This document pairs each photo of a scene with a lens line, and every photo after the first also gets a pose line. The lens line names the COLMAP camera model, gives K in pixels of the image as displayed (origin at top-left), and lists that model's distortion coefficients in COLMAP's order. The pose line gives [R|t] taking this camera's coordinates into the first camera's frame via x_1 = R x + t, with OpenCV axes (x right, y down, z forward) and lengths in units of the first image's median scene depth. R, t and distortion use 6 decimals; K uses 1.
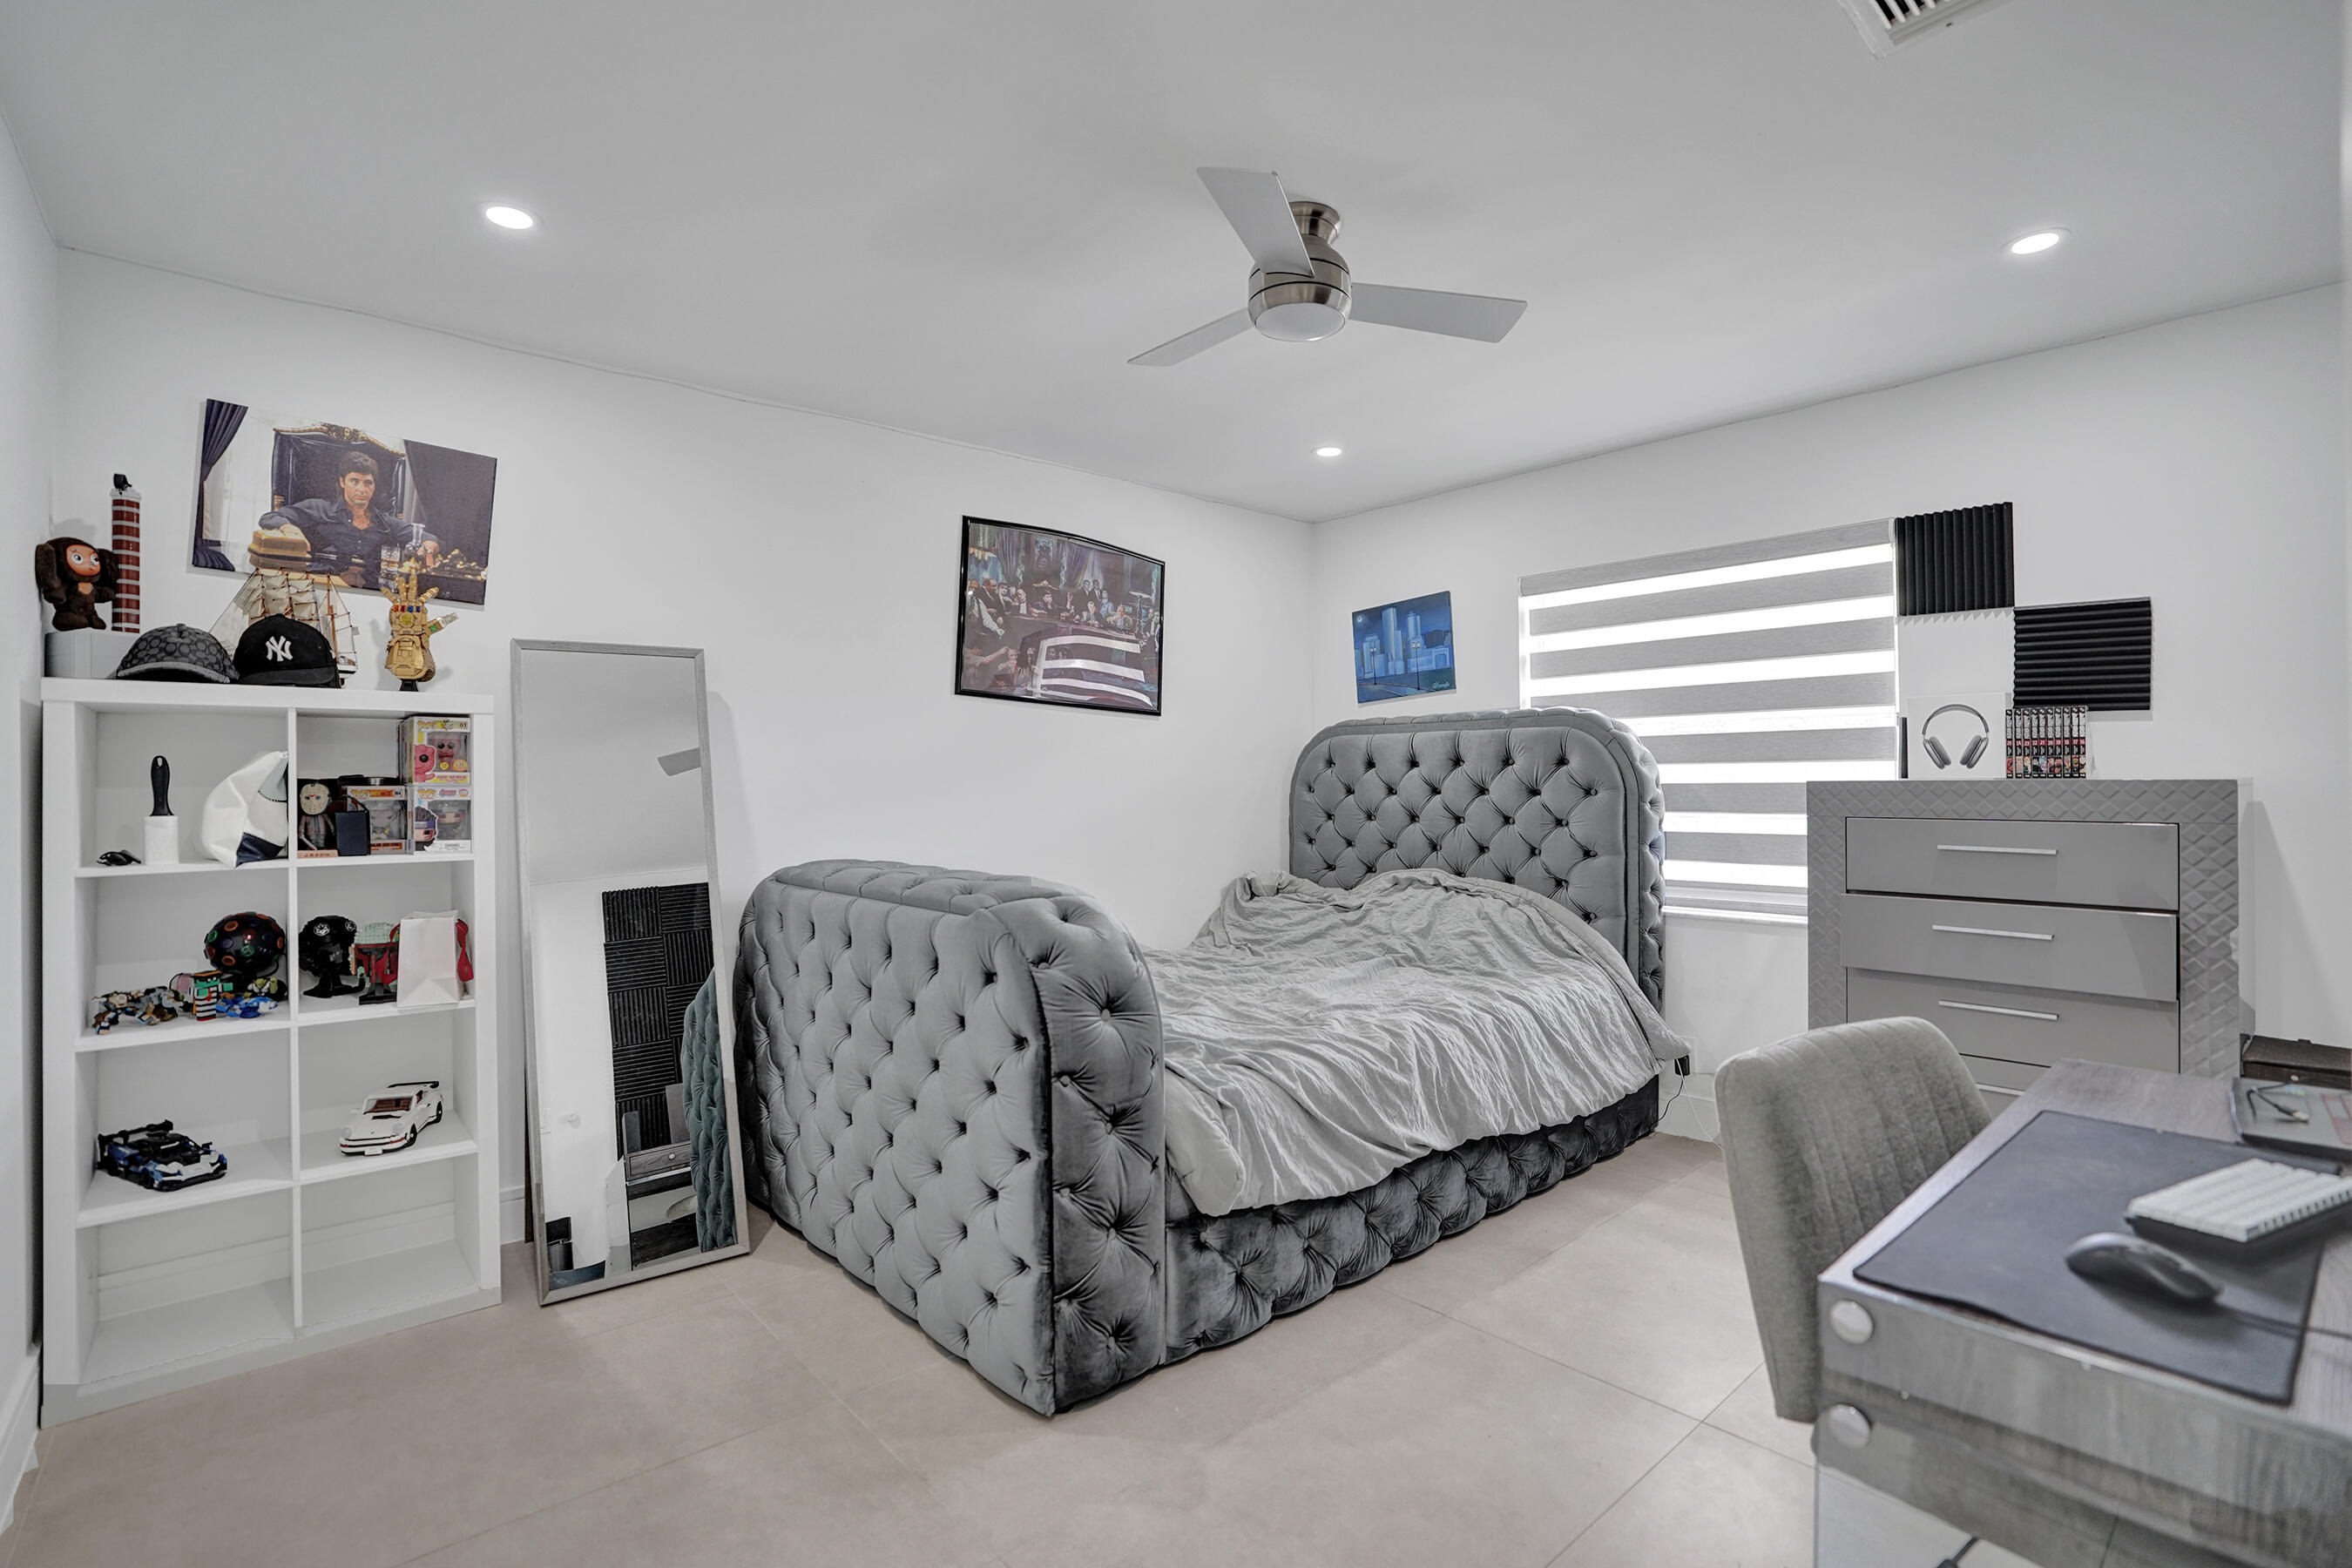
lens RADIAL K [[1097.9, 0, 1171.2], [0, 1097.9, 781.8], [0, 0, 1]] dist [-0.063813, 0.022763]
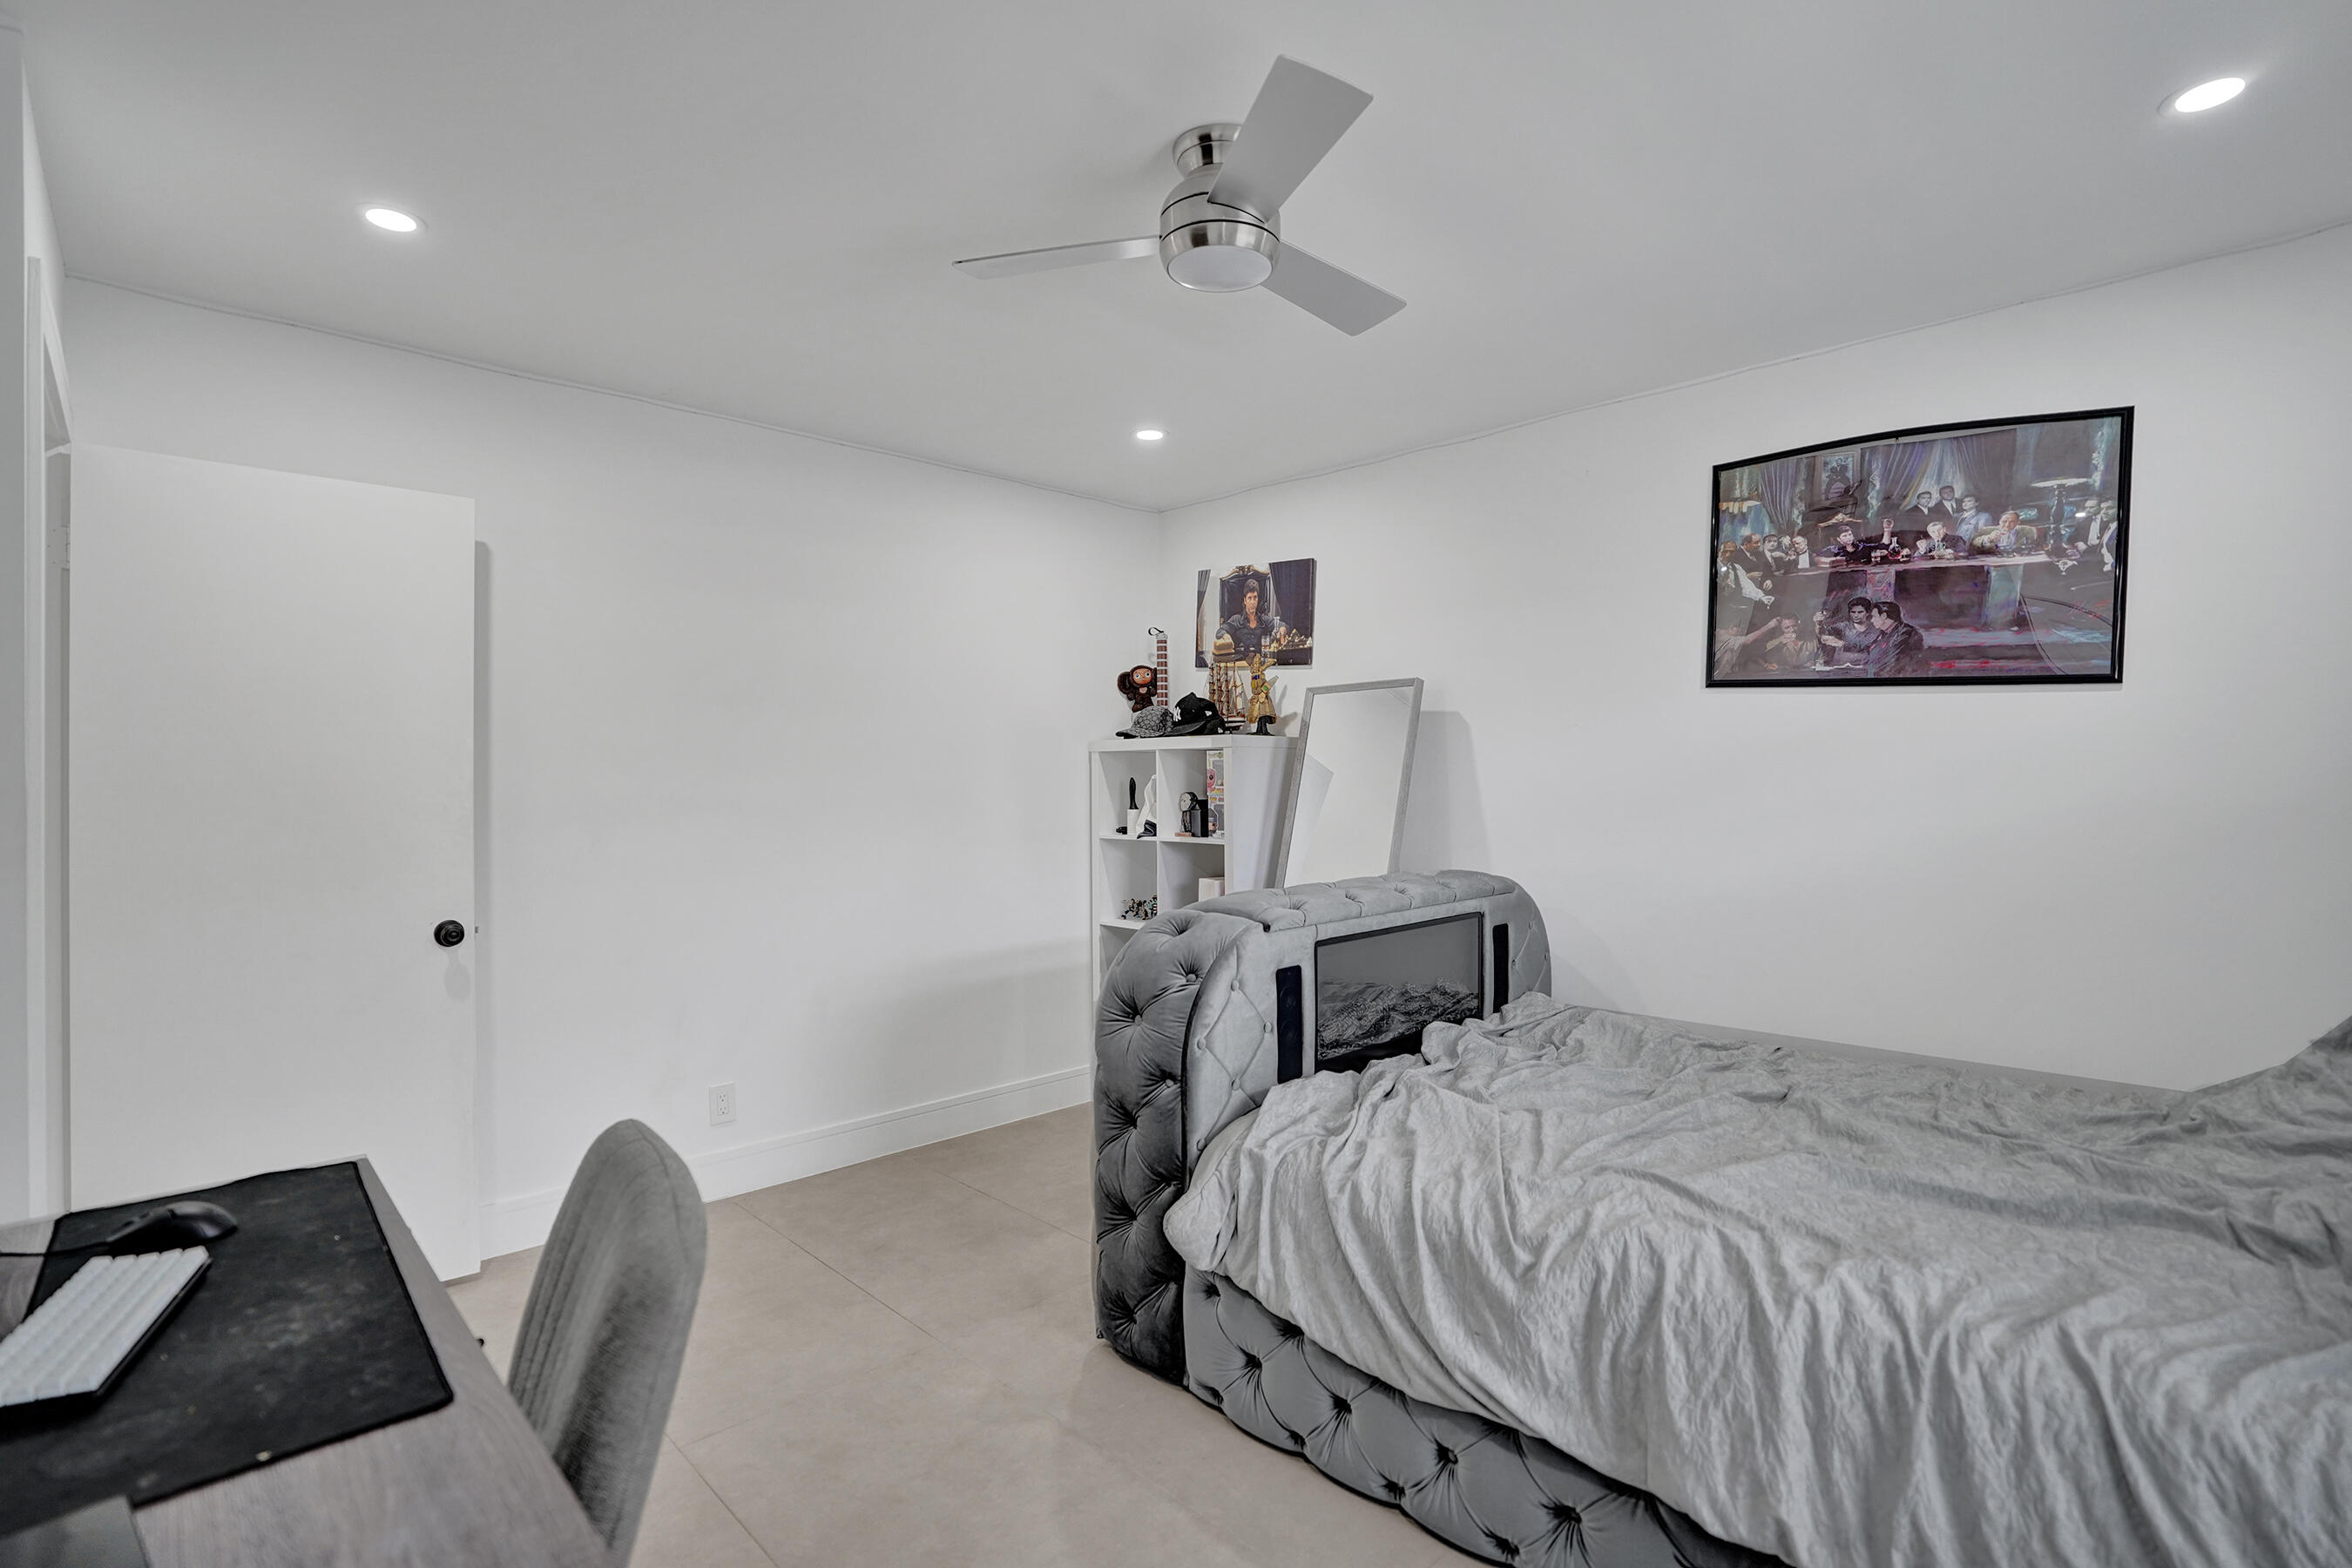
lens RADIAL K [[1097.9, 0, 1174.8], [0, 1097.9, 786.5], [0, 0, 1]] dist [-0.063813, 0.022763]
pose [[0.057633, 0.011361, -0.998273, 0.795457], [0.004670, 0.999921, 0.011650, -0.023876], [0.998327, -0.005334, 0.057575, 0.753787]]
